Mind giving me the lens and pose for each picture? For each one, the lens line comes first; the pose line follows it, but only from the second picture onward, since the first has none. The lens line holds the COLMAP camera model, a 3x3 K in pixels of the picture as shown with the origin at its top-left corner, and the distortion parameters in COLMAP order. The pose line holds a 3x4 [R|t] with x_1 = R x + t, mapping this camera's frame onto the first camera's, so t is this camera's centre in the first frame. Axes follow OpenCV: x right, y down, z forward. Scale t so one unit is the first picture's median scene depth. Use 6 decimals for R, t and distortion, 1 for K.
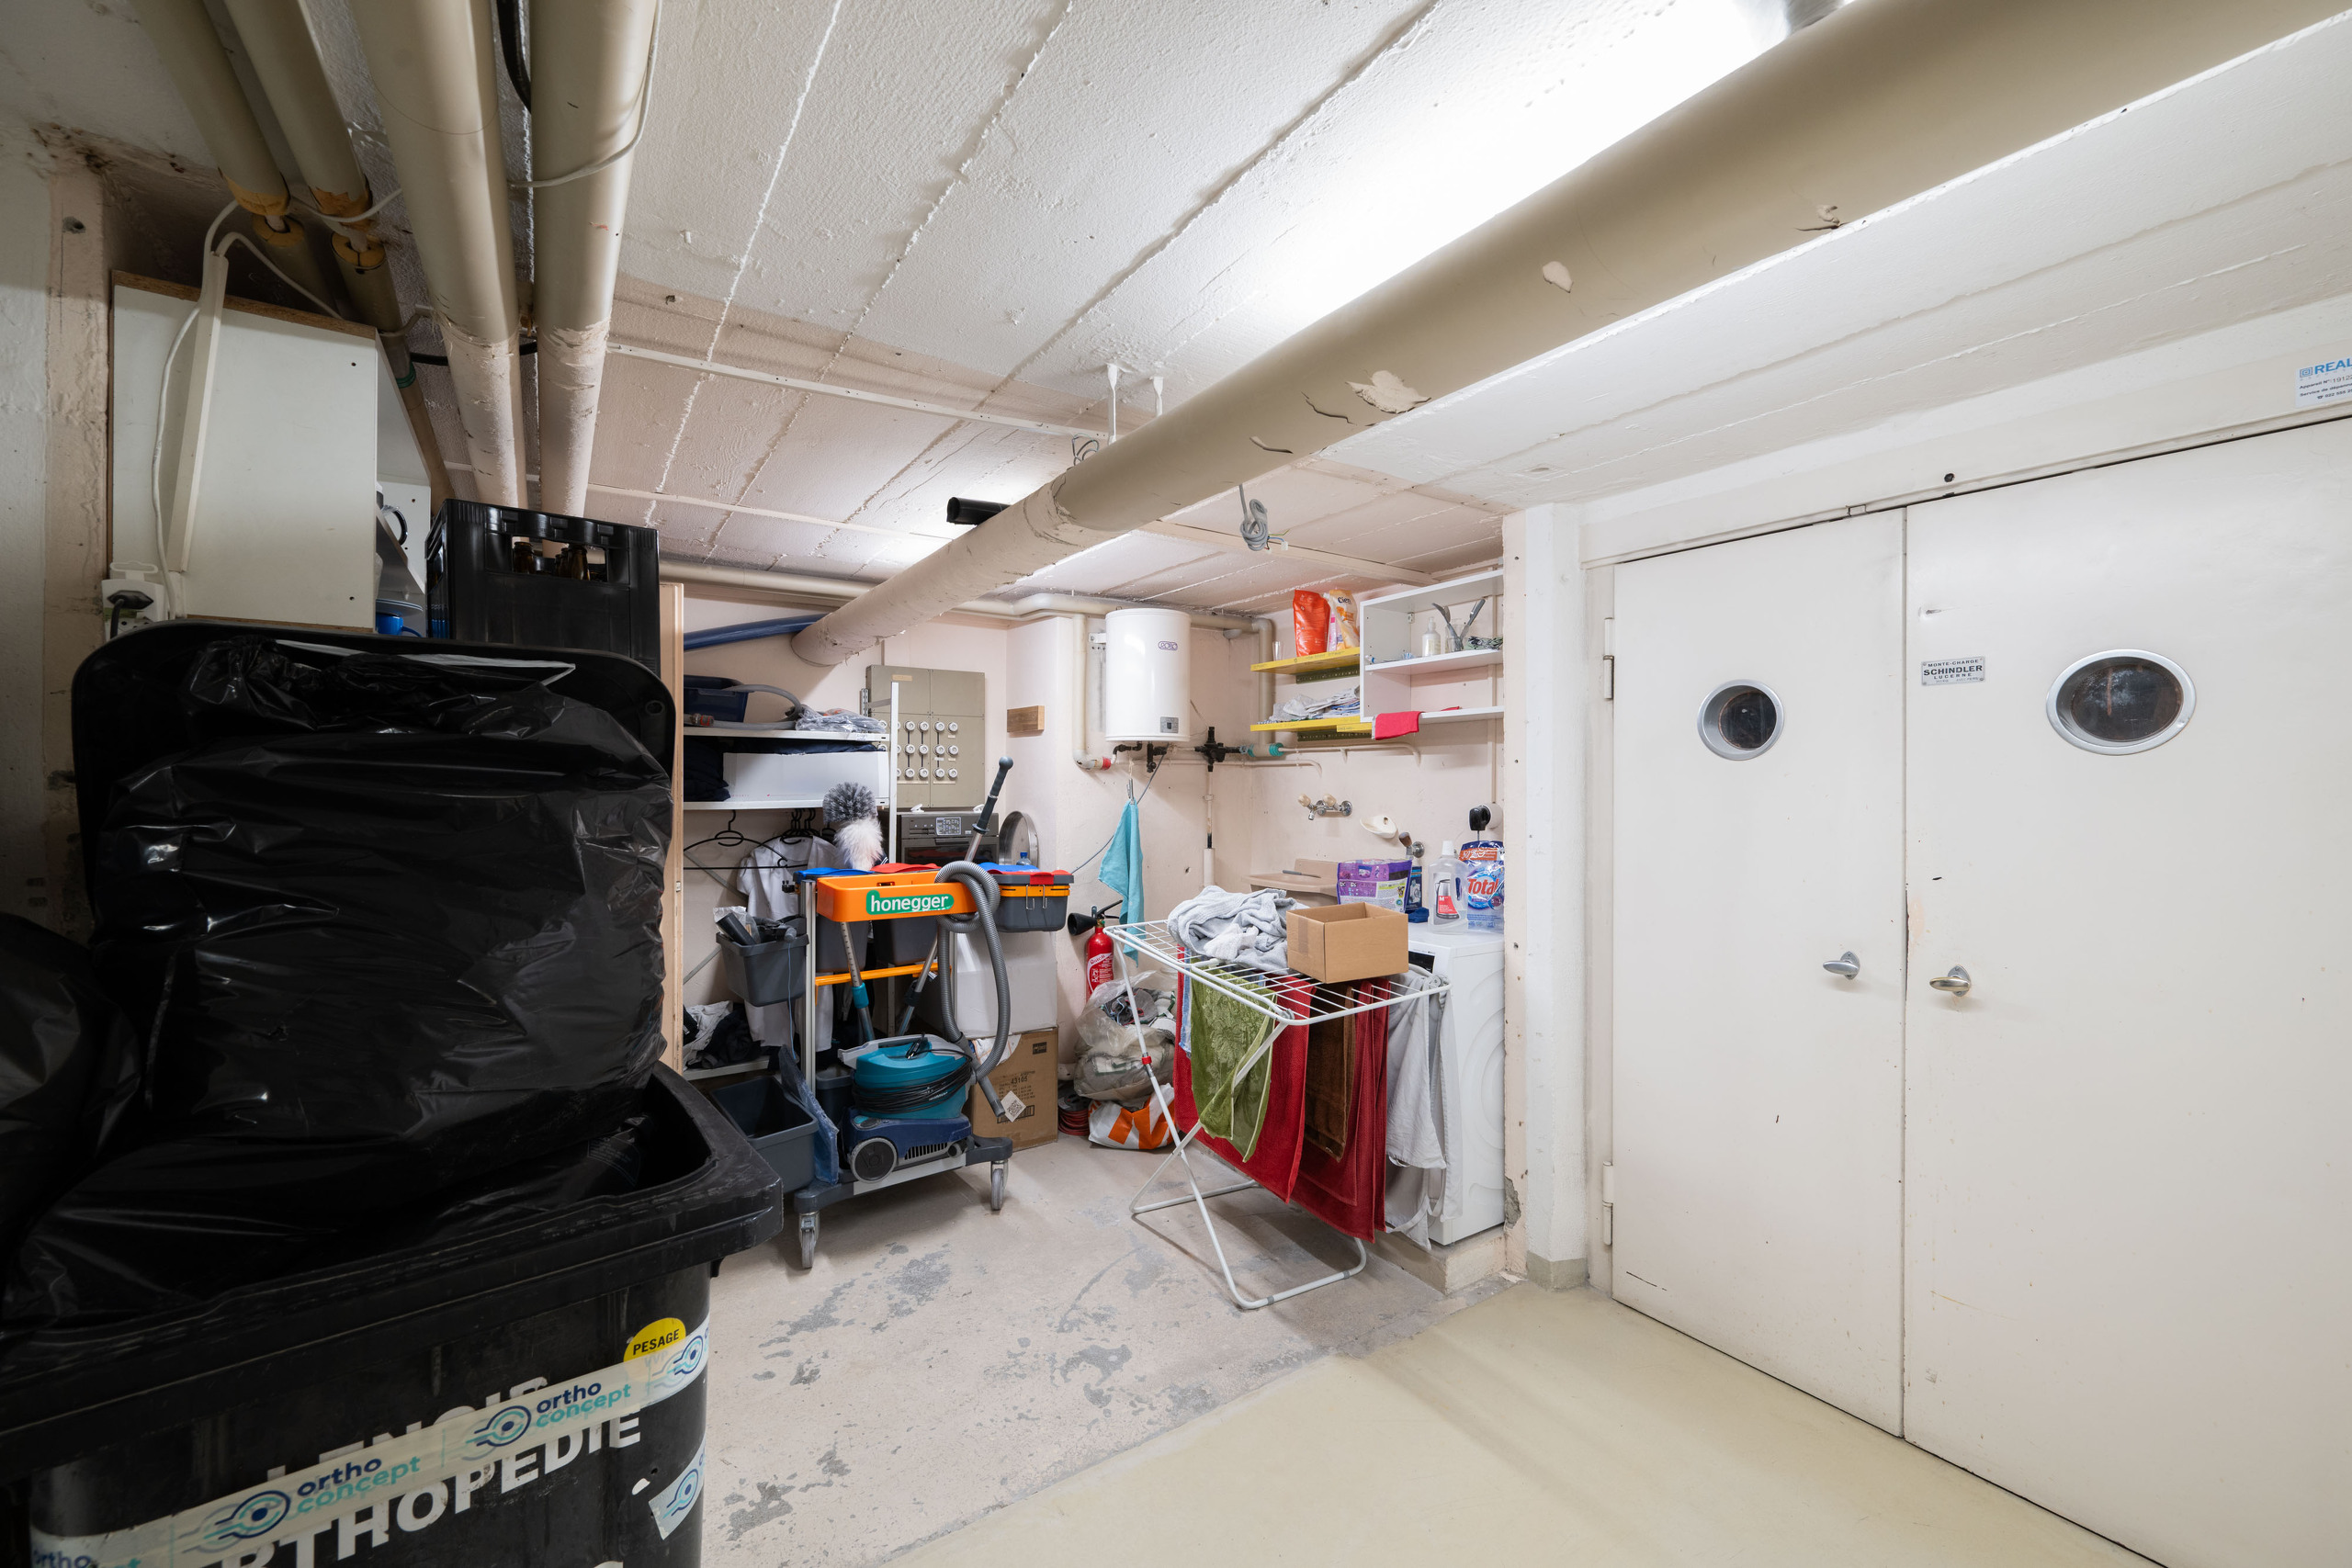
lens RADIAL K [[907.7, 0, 1176.0], [0, 907.7, 784.0], [0, 0, 1]] dist [-0.000022, 0.000118]
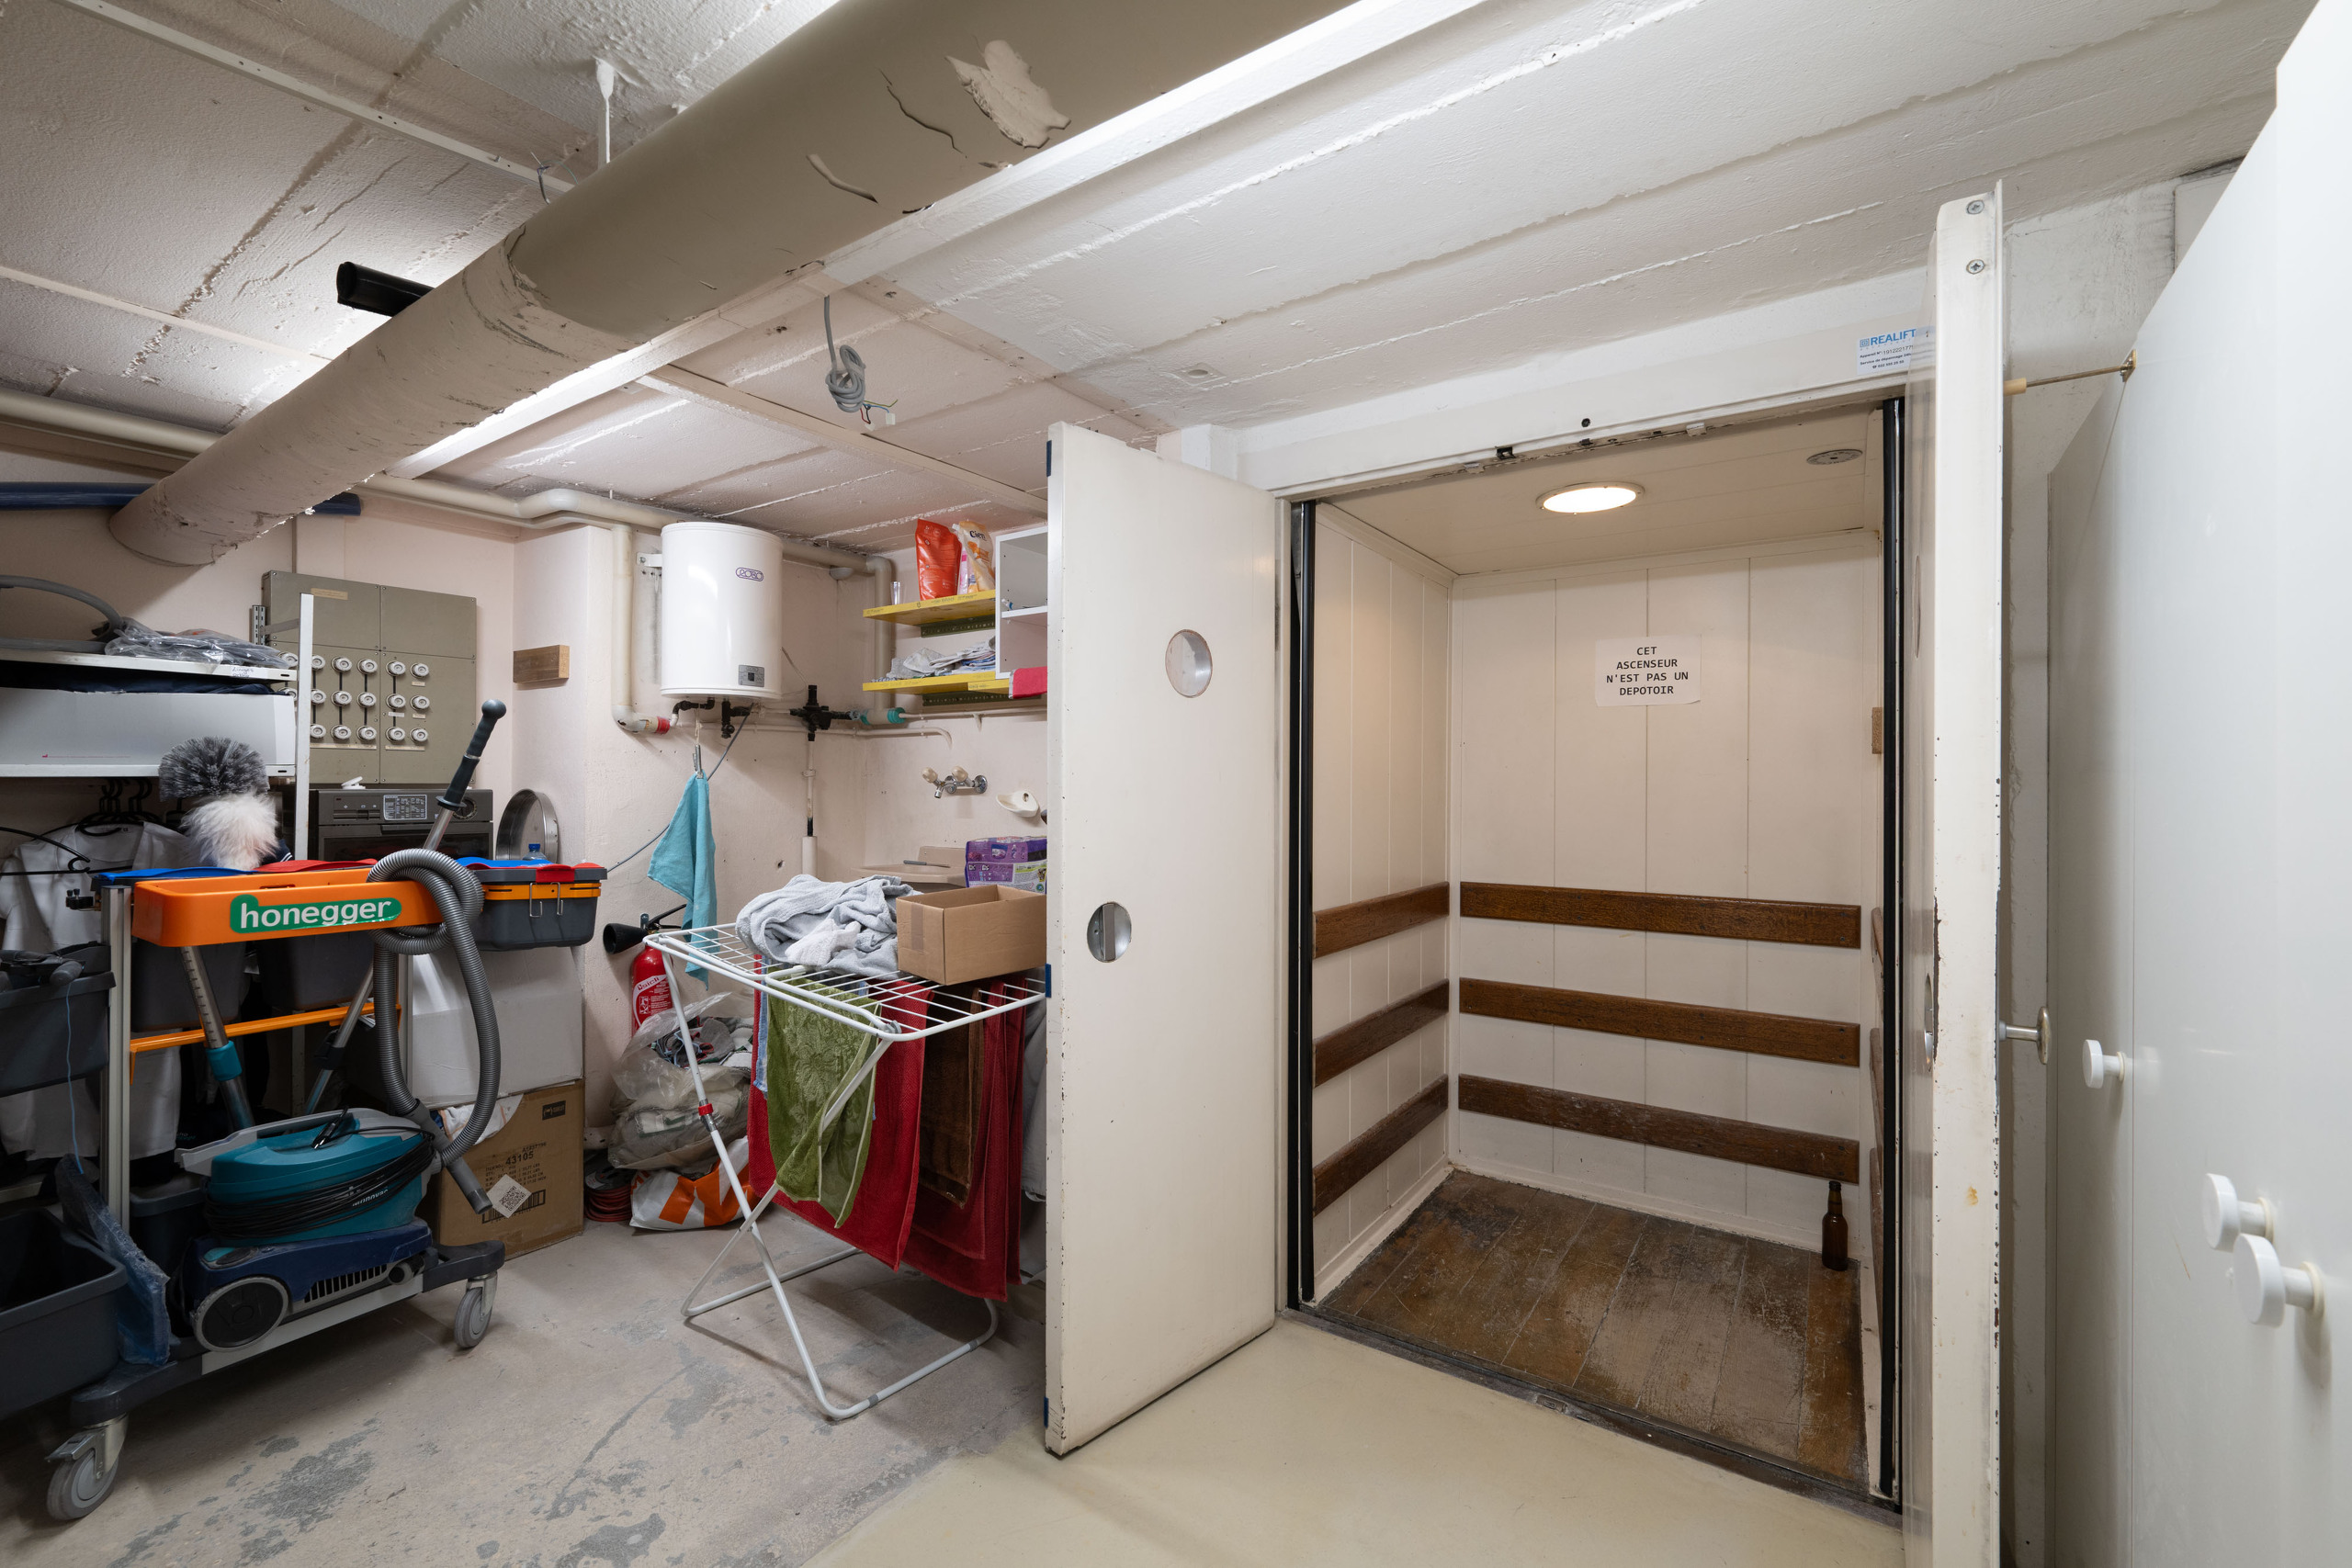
lens RADIAL K [[1013.2, 0, 1176.0], [0, 1013.2, 784.0], [0, 0, 1]] dist [0.002364, 0.000610]
pose [[0.932580, -0.000884, 0.360963, 0.024525], [-0.002158, 0.999965, 0.008024, 0.026844], [-0.360957, -0.008263, 0.932546, 0.078153]]
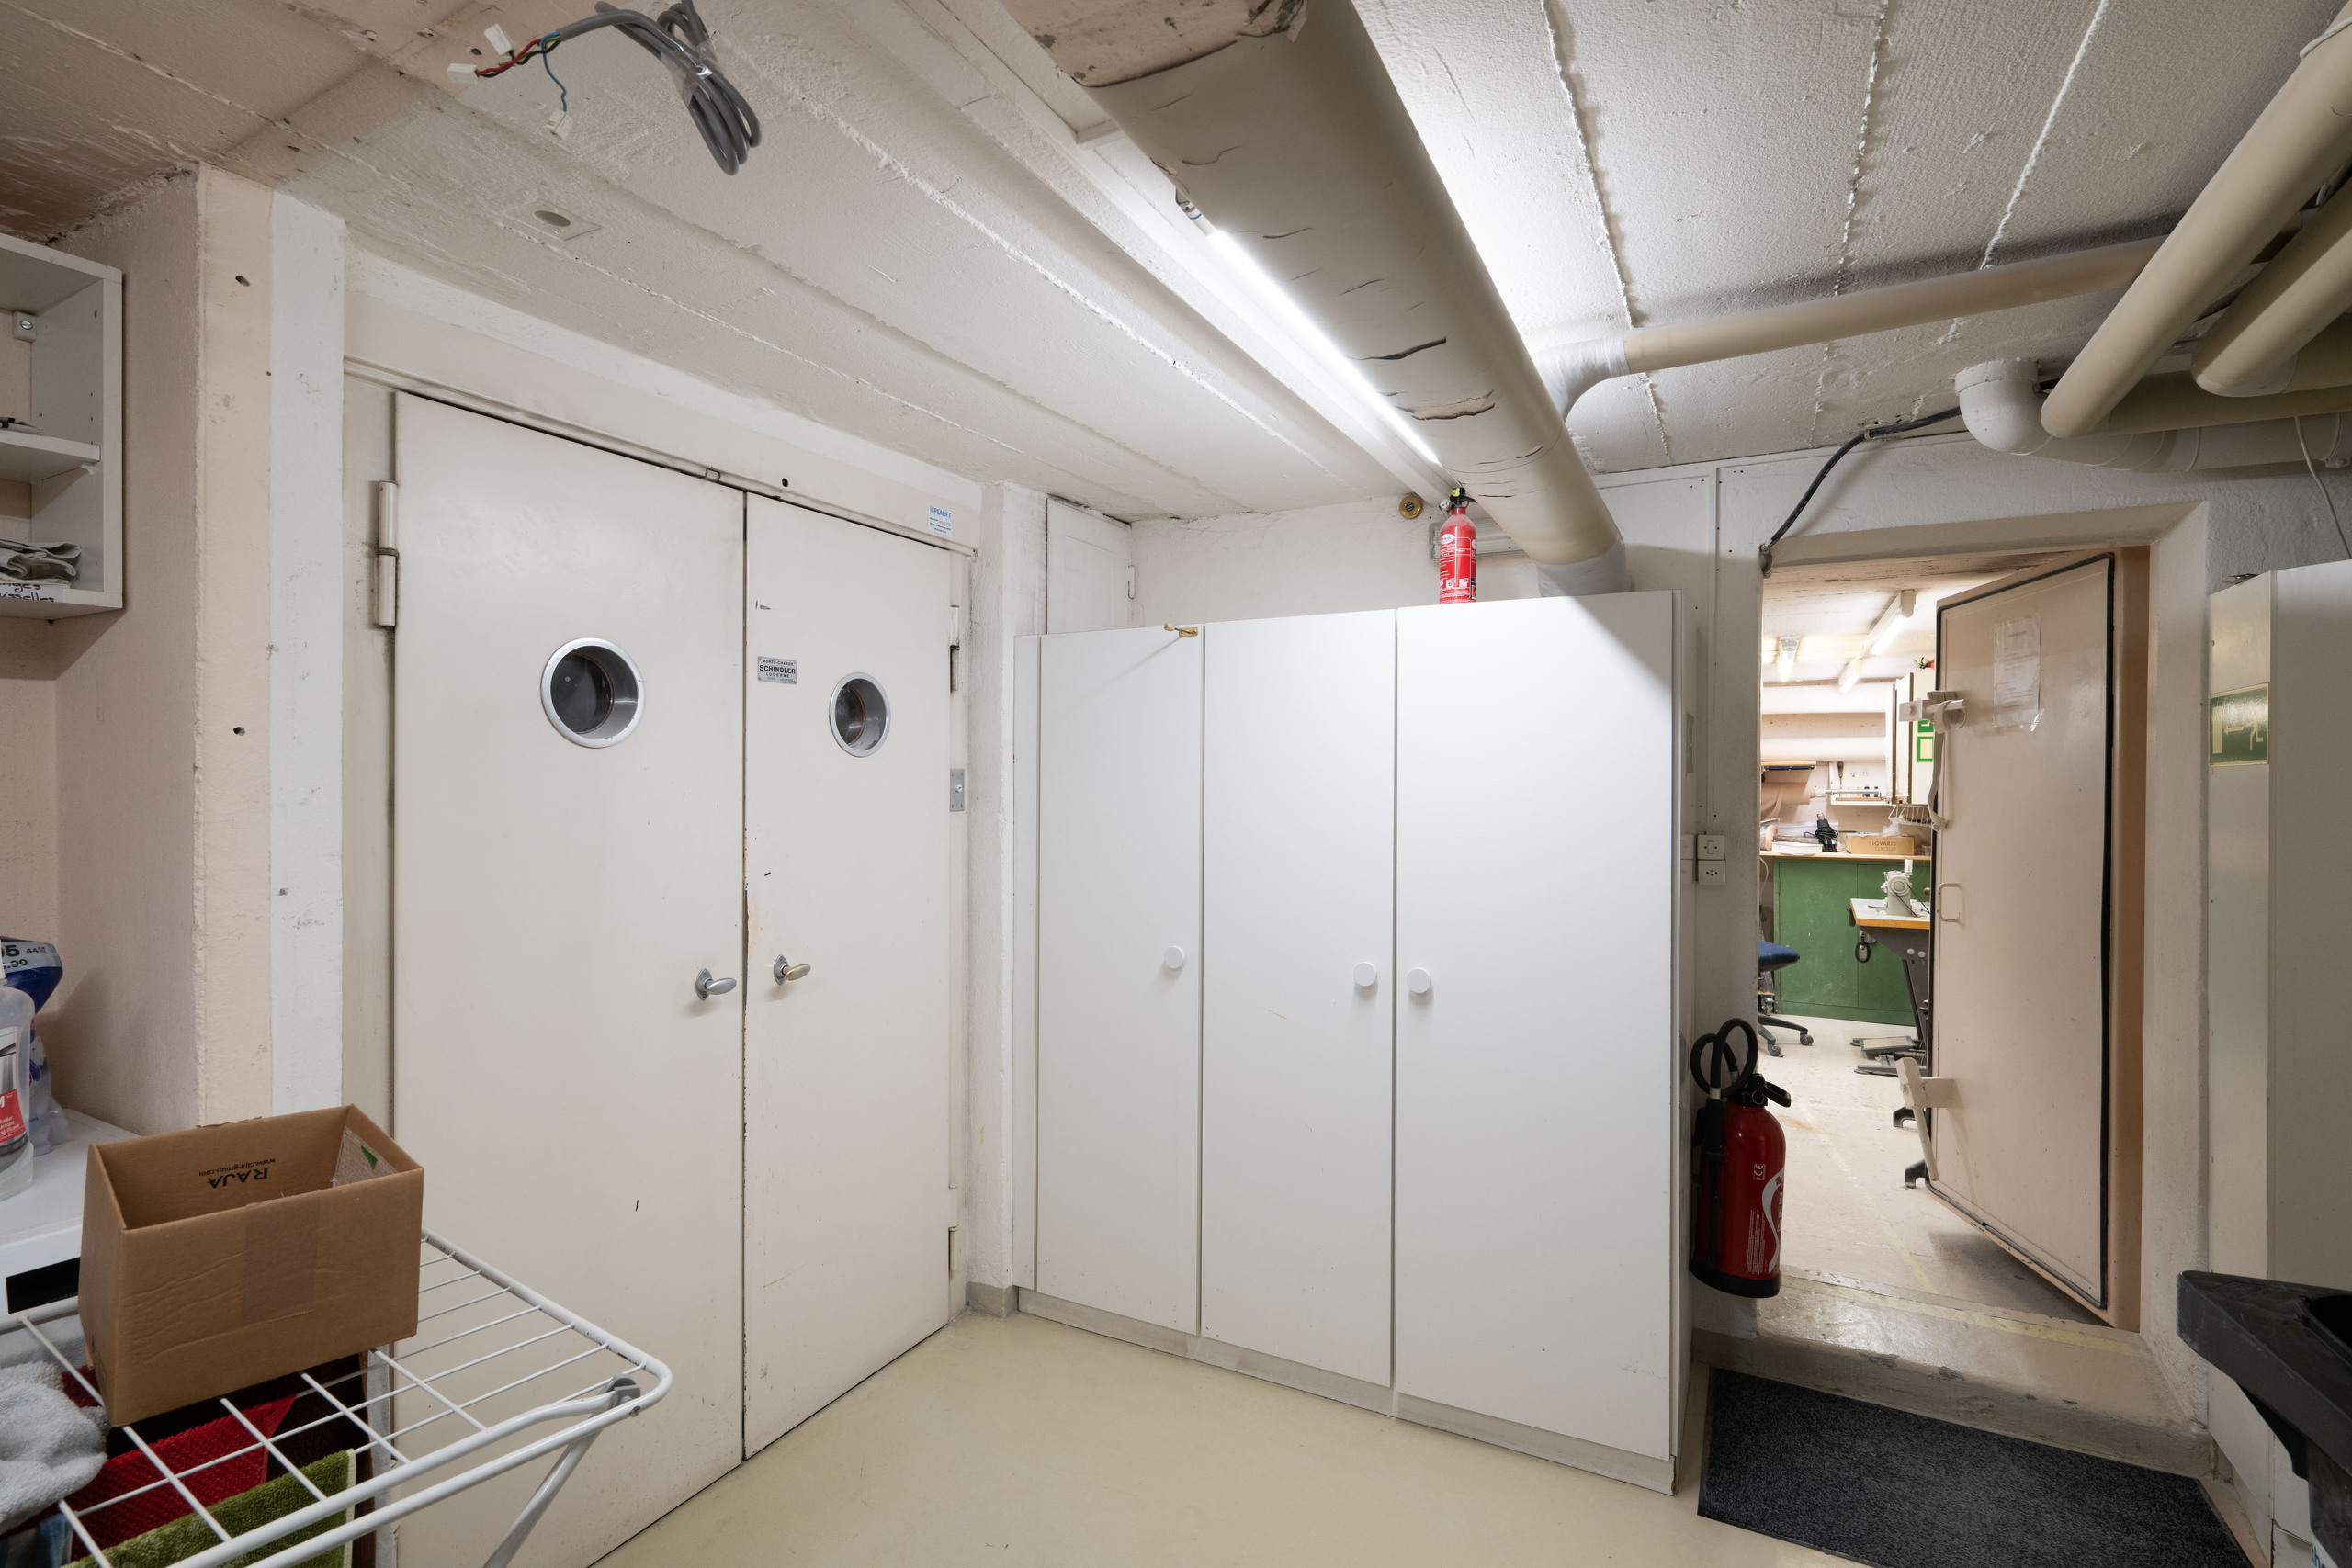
lens RADIAL K [[1102.9, 0, 1176.0], [0, 1102.9, 784.0], [0, 0, 1]] dist [-0.000098, -0.000051]
pose [[-0.467927, -0.005878, 0.883747, -0.275845], [-0.008535, 0.999961, 0.002132, -0.000942], [-0.883726, -0.006545, -0.467960, 0.703751]]
